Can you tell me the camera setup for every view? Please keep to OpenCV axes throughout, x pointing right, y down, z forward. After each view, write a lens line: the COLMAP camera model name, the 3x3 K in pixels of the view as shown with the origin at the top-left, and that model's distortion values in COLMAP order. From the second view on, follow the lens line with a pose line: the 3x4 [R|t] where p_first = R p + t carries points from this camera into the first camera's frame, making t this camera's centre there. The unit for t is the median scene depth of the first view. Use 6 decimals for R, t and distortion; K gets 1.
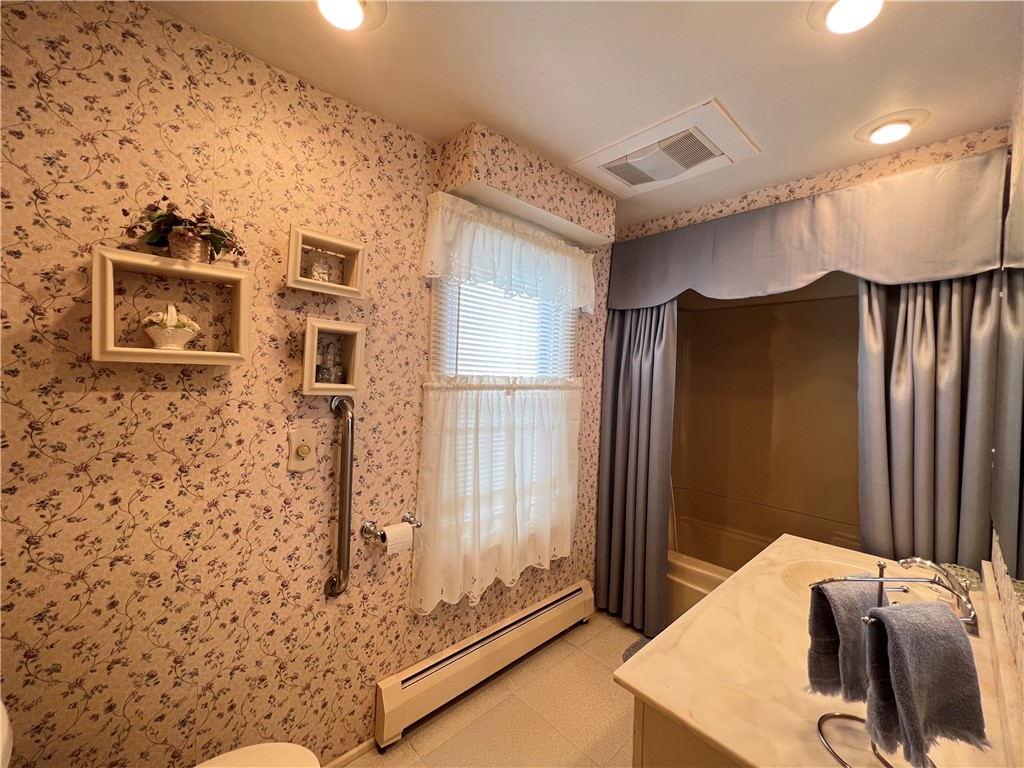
lens RADIAL K [[415.1, 0, 510.4], [0, 415.1, 384.5], [0, 0, 1]] dist [-0.003986, 0.001415]
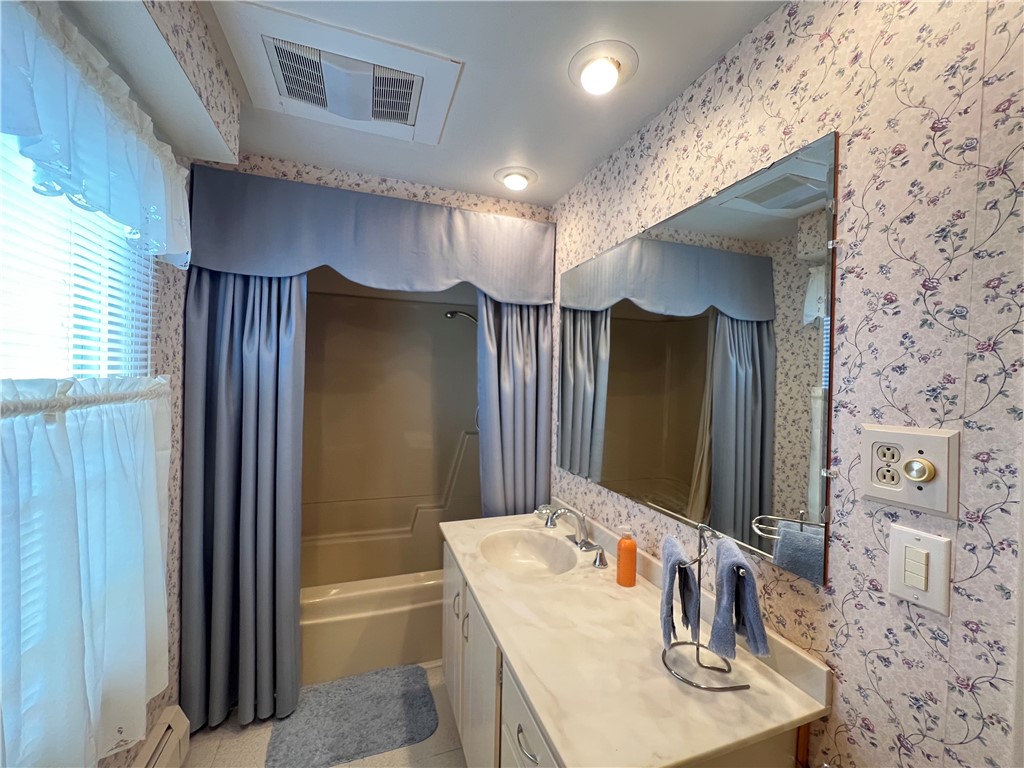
lens RADIAL K [[415.1, 0, 510.4], [0, 415.1, 384.5], [0, 0, 1]] dist [-0.003986, 0.001415]
pose [[0.392119, -0.035464, 0.919231, -0.214009], [0.004225, 0.999315, 0.036752, -0.028433], [-0.919905, -0.010527, 0.392000, 0.400524]]
